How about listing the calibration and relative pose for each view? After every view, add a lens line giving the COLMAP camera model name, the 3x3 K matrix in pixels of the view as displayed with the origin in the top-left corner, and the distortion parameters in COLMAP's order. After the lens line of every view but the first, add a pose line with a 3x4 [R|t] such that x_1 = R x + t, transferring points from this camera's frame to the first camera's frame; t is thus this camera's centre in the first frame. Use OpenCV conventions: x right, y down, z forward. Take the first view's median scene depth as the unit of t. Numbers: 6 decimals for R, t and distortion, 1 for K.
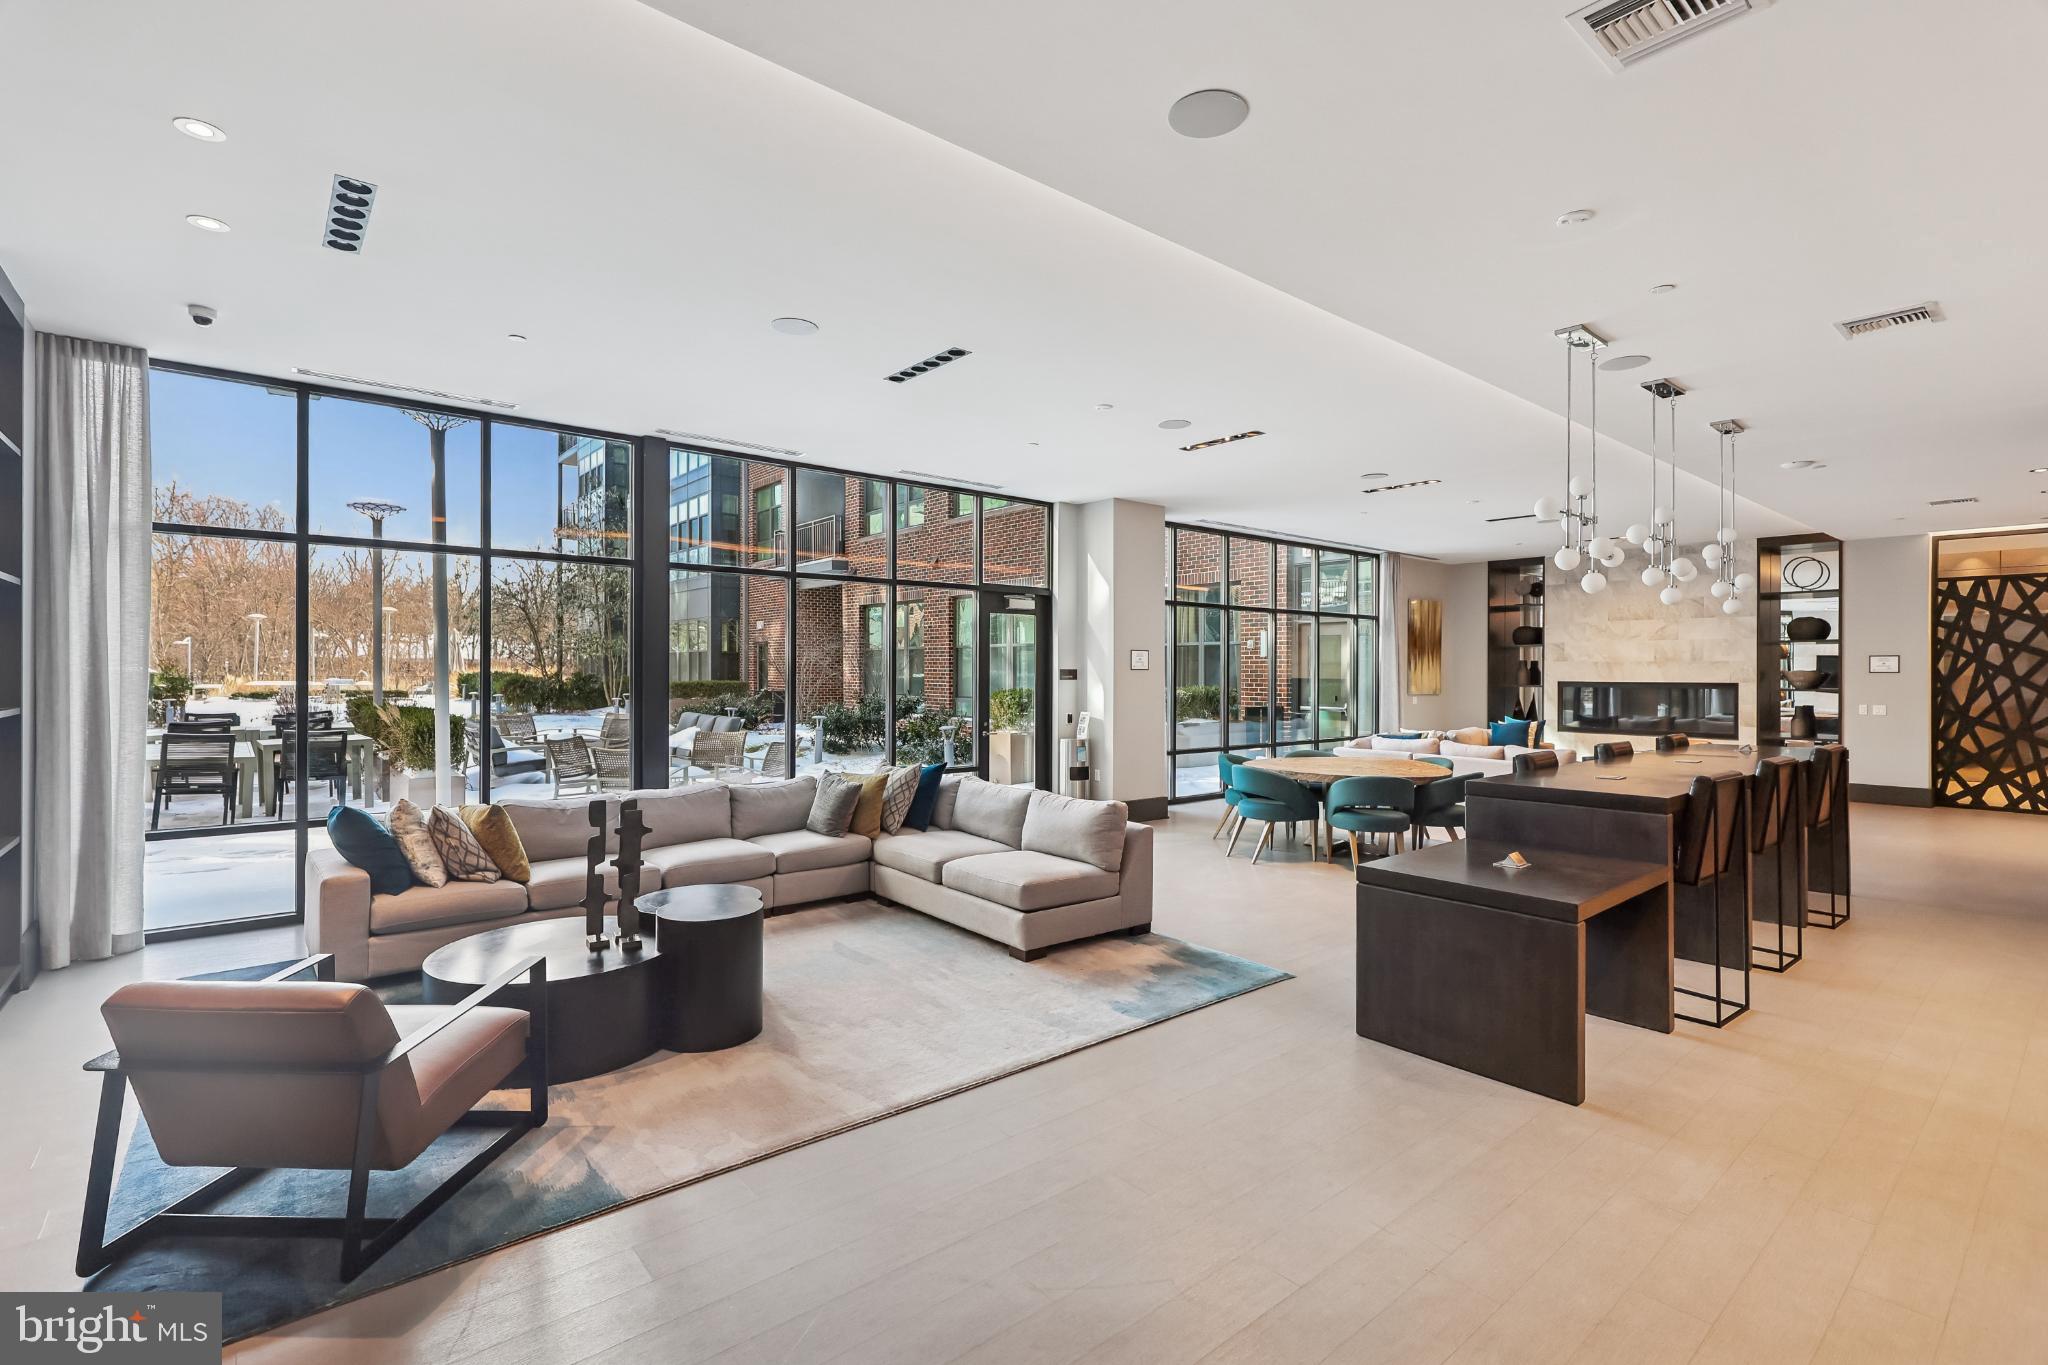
lens RADIAL K [[924.7, 0, 1006.3], [0, 924.7, 678.0], [0, 0, 1]] dist [0.004460, 0.002716]
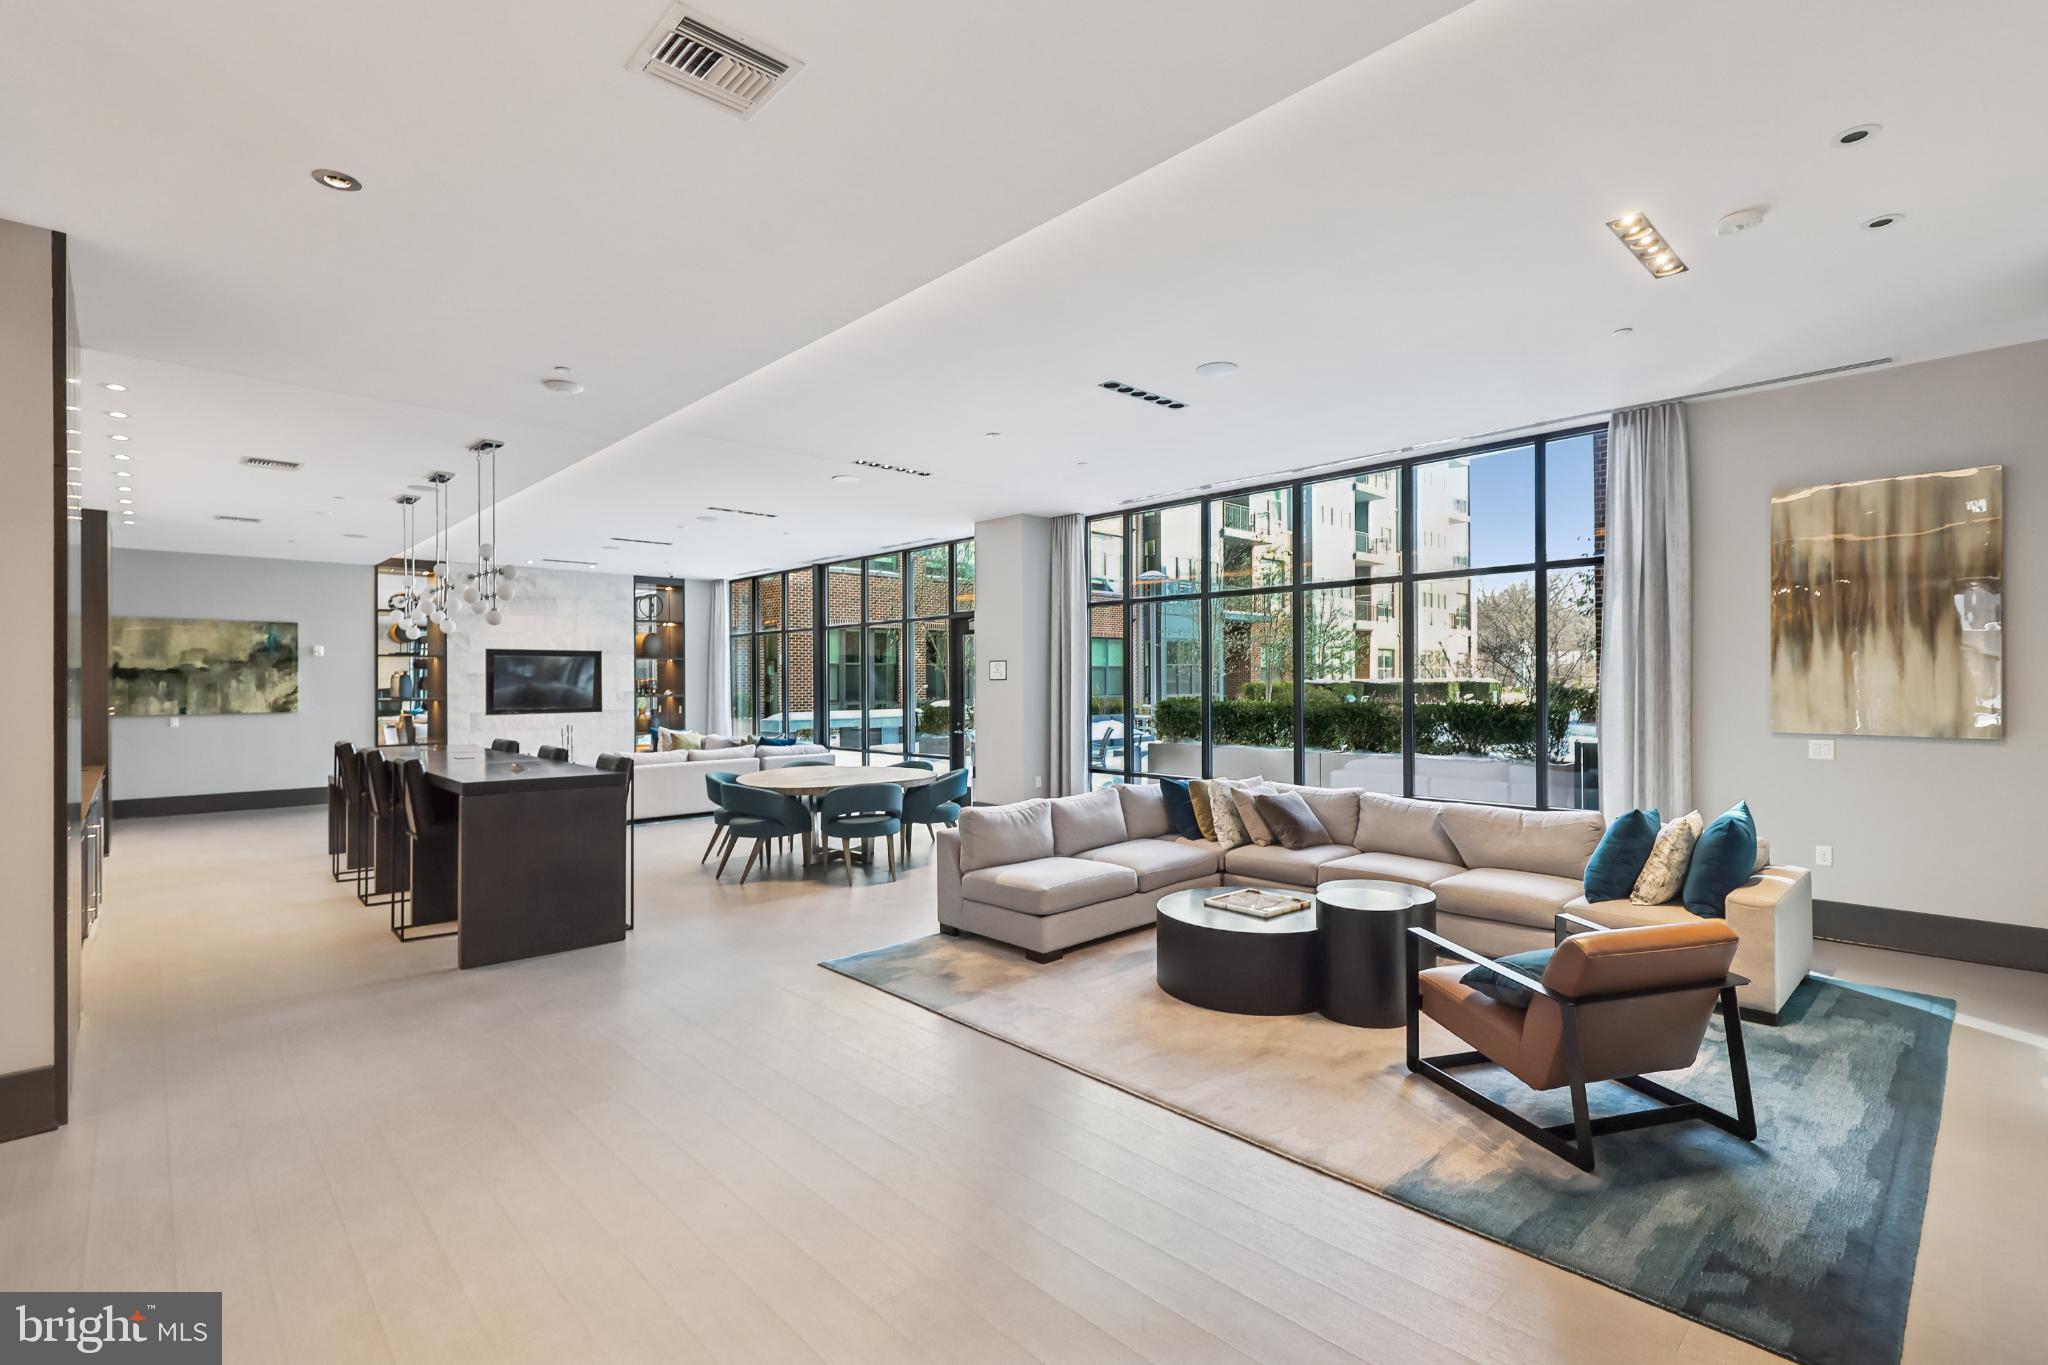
lens RADIAL K [[924.7, 0, 1025.0], [0, 924.7, 683.9], [0, 0, 1]] dist [0.004460, 0.002716]
pose [[-0.038489, 0.007424, -0.999231, 1.053526], [-0.005588, 0.999955, 0.007645, -0.005044], [0.999243, 0.005878, -0.038445, 0.843148]]
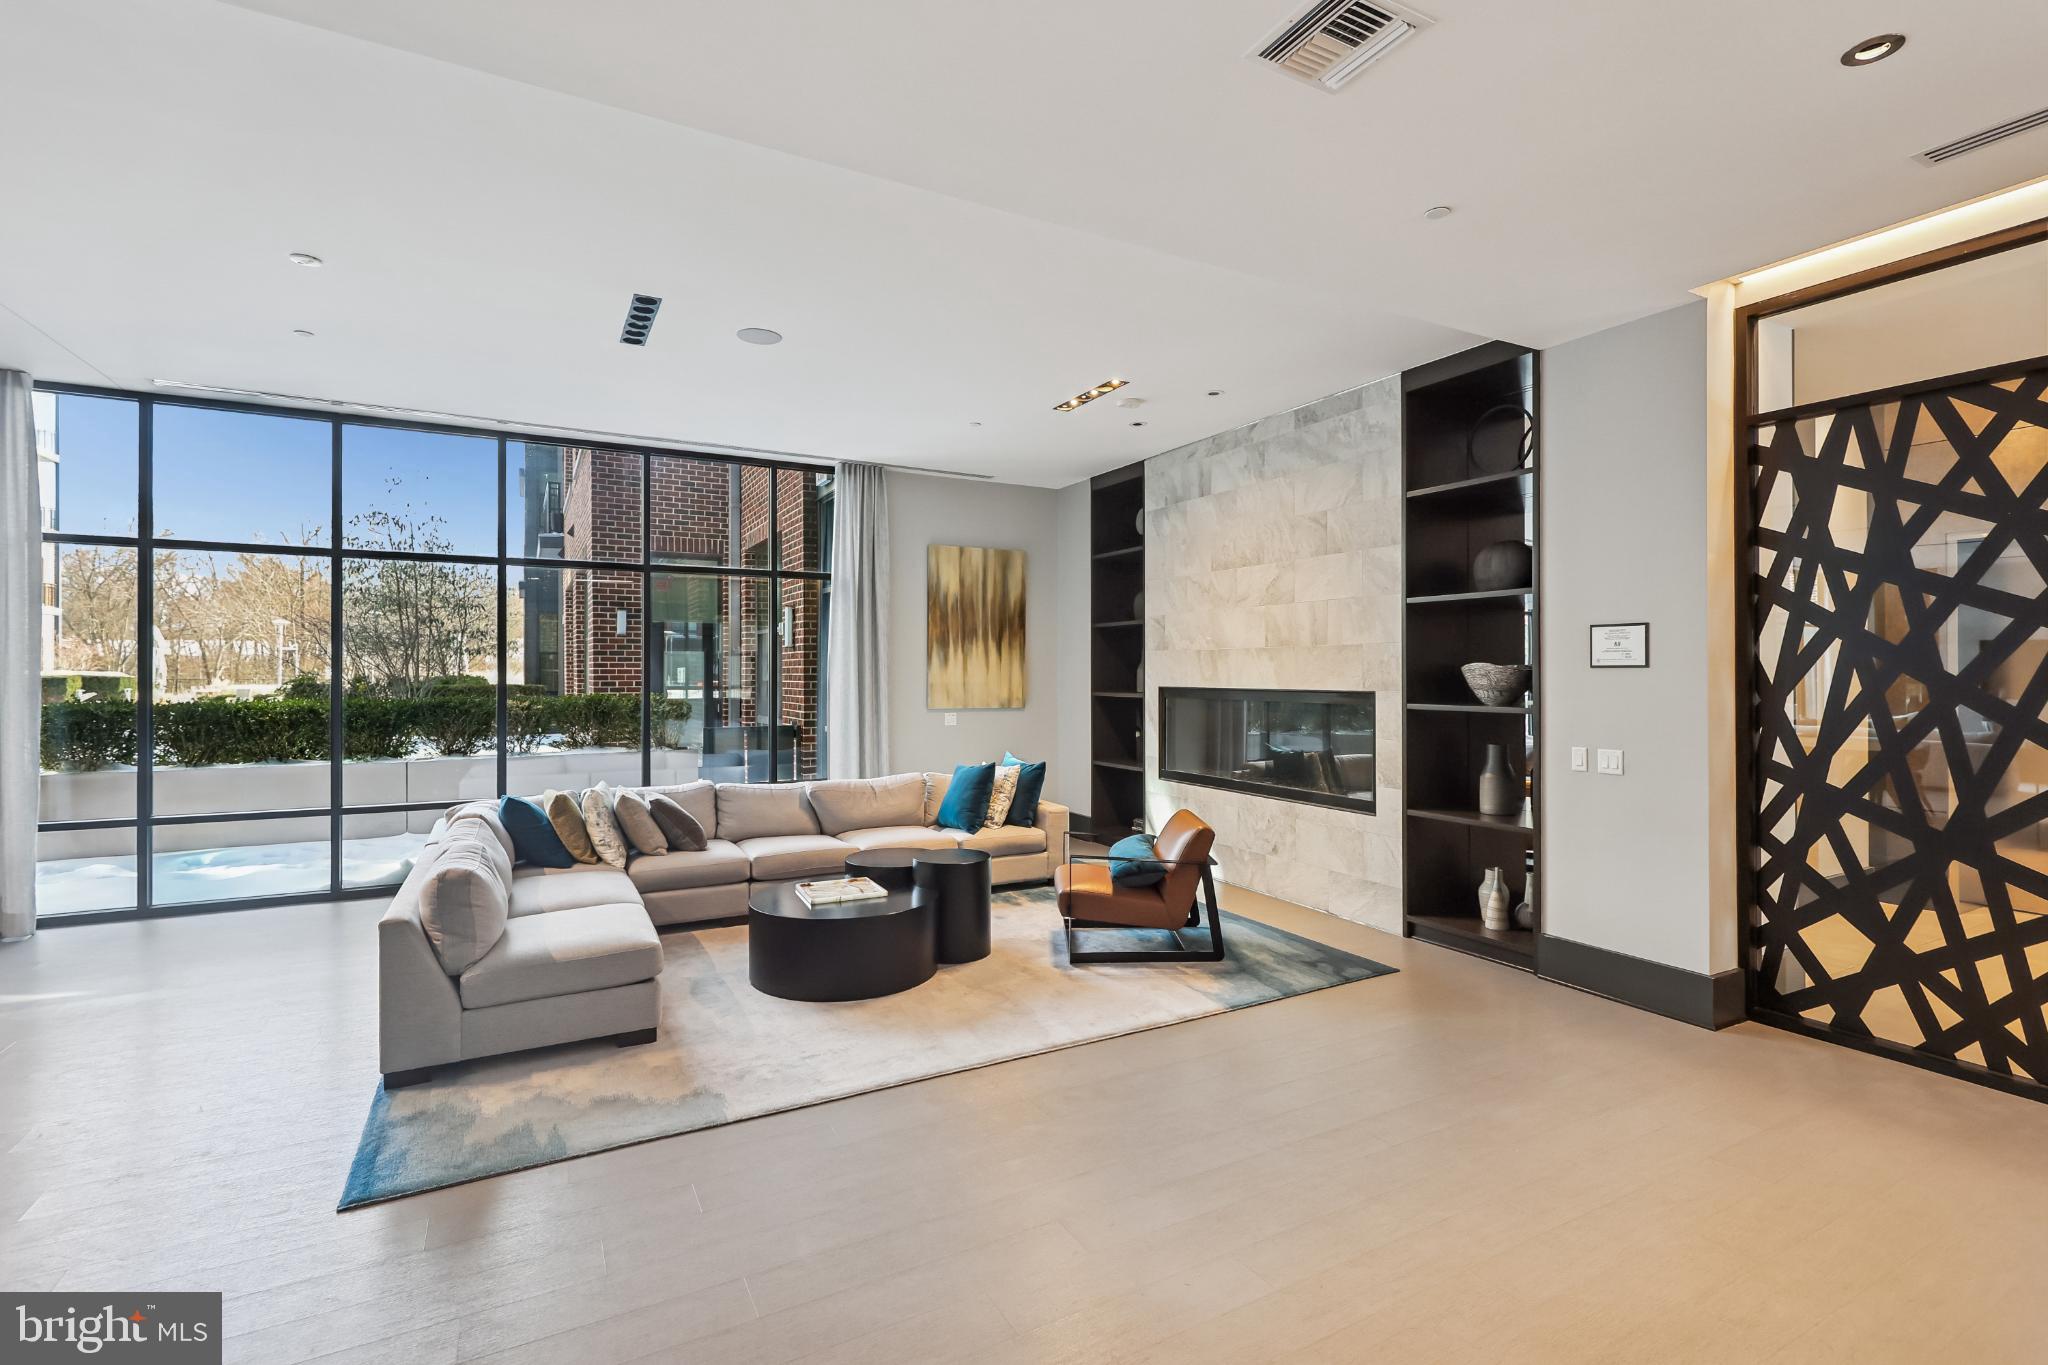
lens RADIAL K [[924.7, 0, 1039.0], [0, 924.7, 673.0], [0, 0, 1]] dist [0.004460, 0.002716]
pose [[0.952426, -0.000051, -0.304770, 0.843363], [-0.003753, 0.999922, -0.011895, 0.002719], [0.304746, 0.012473, 0.952352, 0.553453]]
